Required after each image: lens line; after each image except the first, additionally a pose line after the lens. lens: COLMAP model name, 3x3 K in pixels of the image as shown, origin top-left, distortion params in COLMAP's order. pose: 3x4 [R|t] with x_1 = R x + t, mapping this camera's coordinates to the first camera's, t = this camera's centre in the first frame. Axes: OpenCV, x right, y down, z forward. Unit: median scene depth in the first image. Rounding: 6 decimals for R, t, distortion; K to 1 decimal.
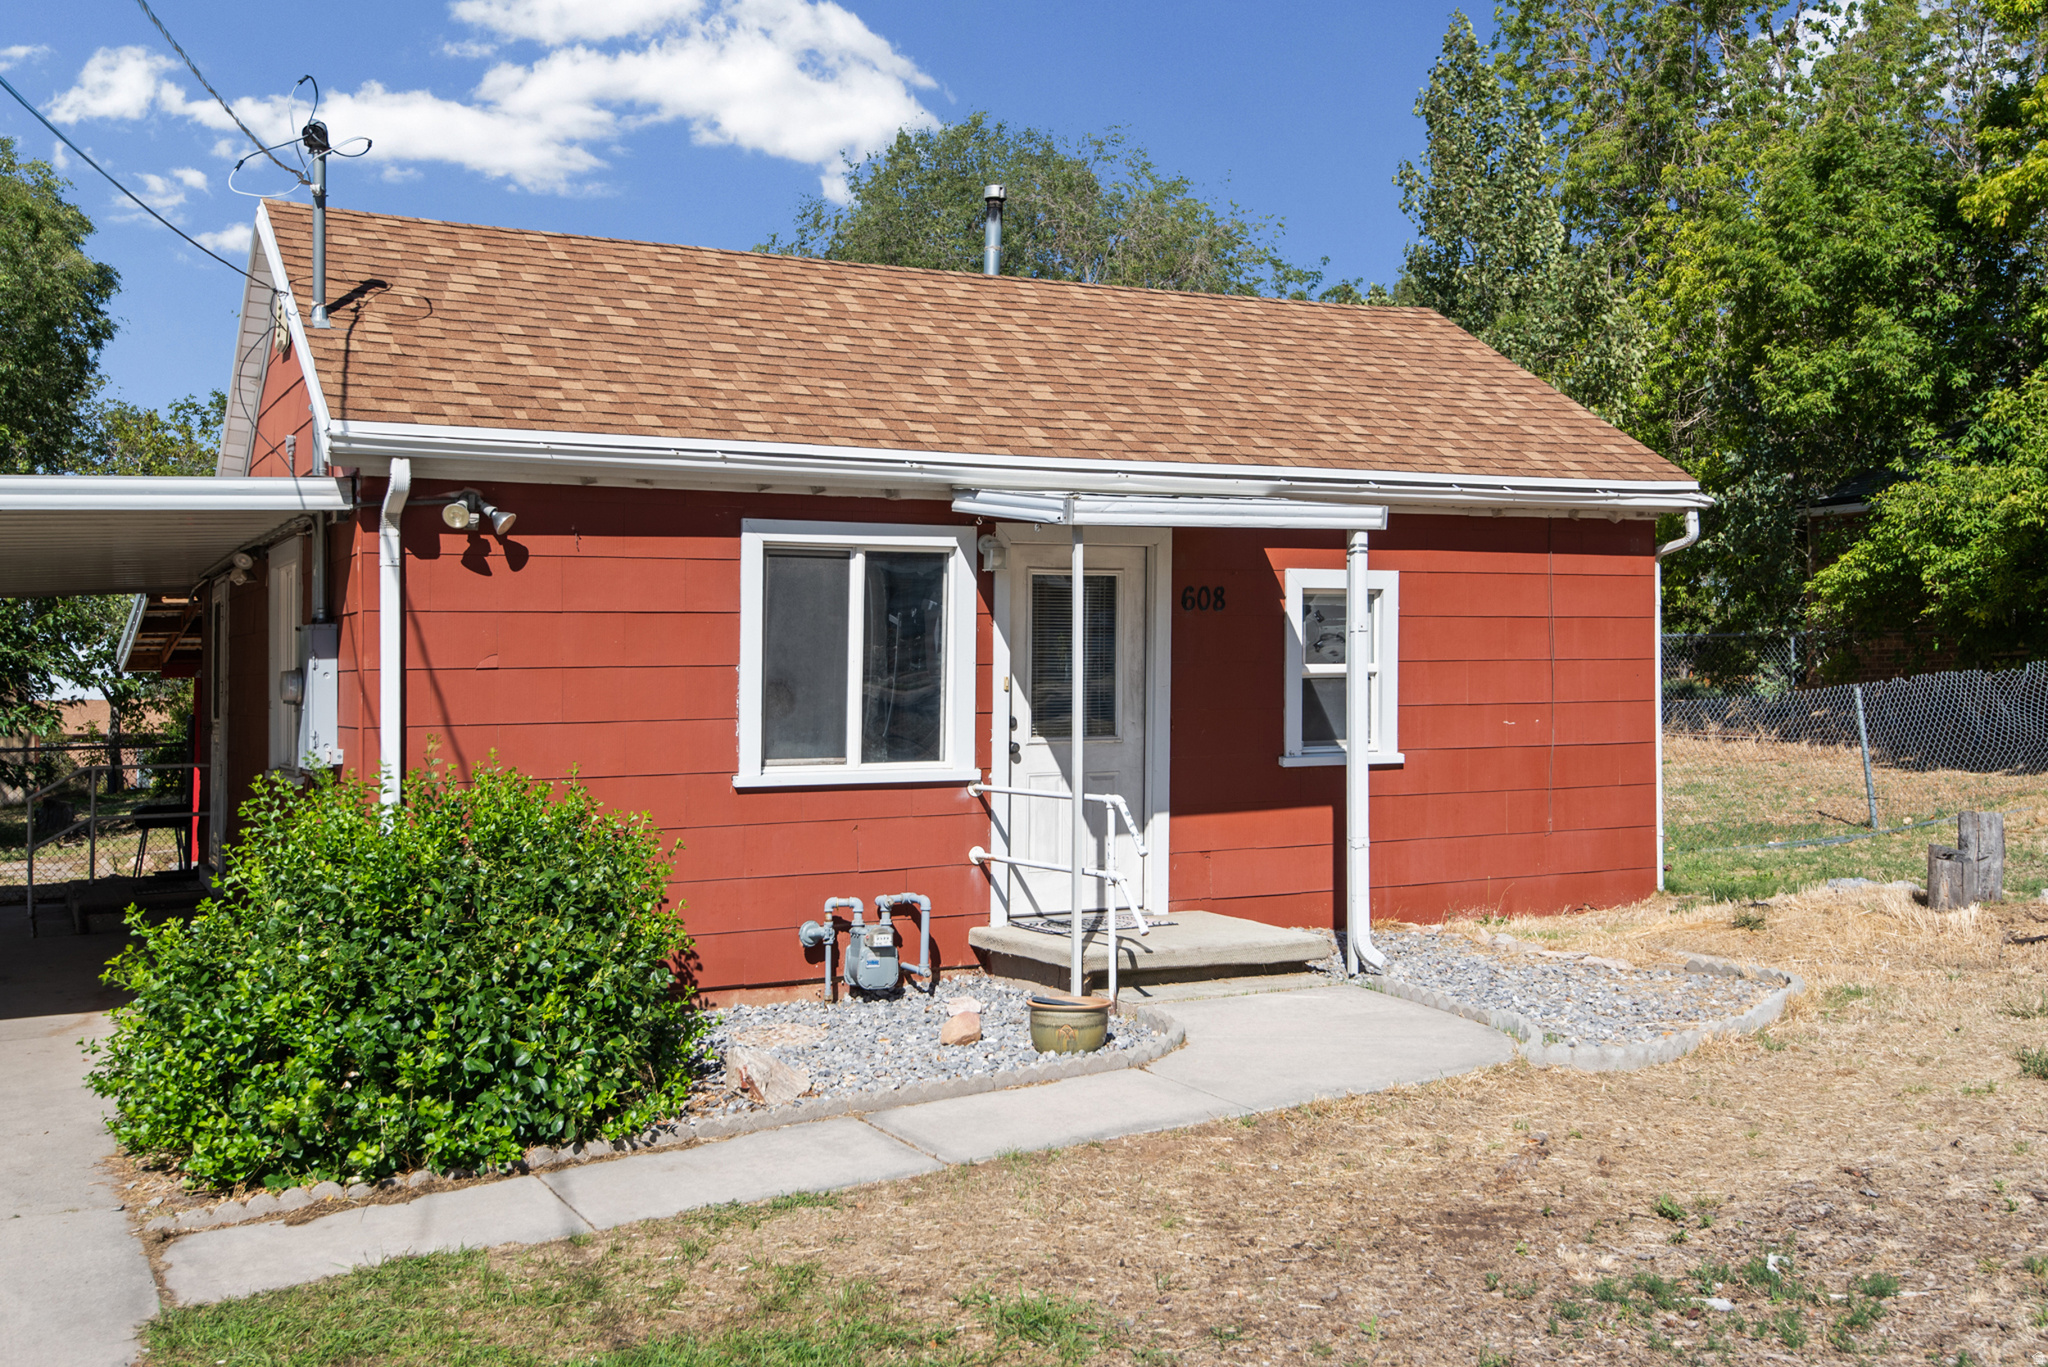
lens RADIAL K [[2015.5, 0, 1058.0], [0, 2015.5, 732.3], [0, 0, 1]] dist [0.052587, 0.000000]
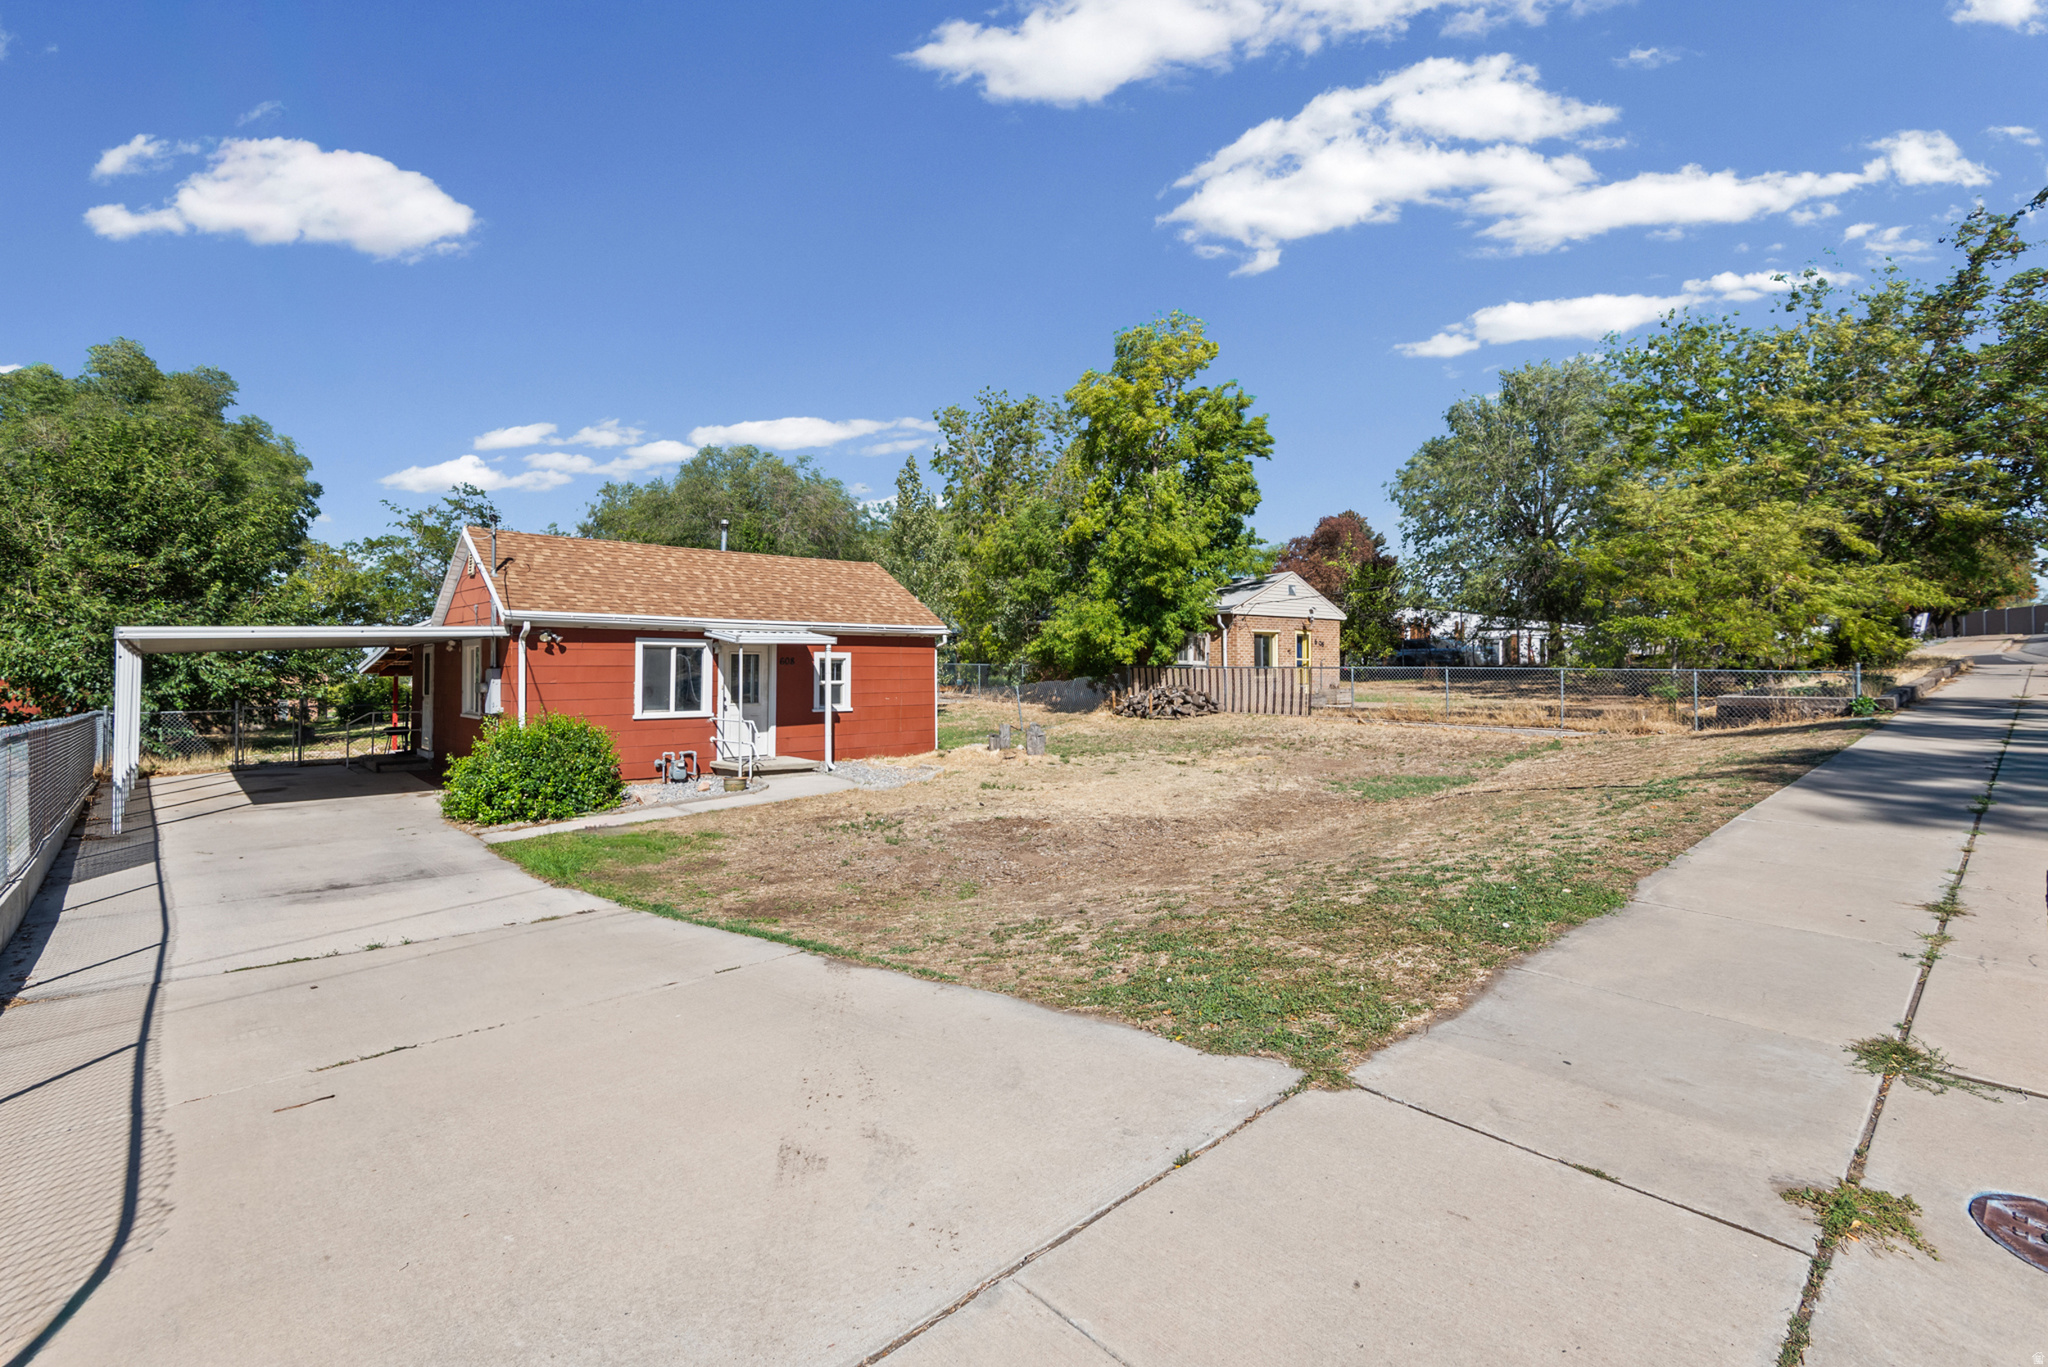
lens RADIAL K [[931.8, 0, 1036.8], [0, 931.8, 694.9], [0, 0, 1]] dist [0.026729, -0.009524]
pose [[0.966899, 0.002604, 0.255145, 0.082671], [-0.002700, 0.999996, 0.000023, -0.013155], [-0.255144, -0.000711, 0.966903, -0.614809]]
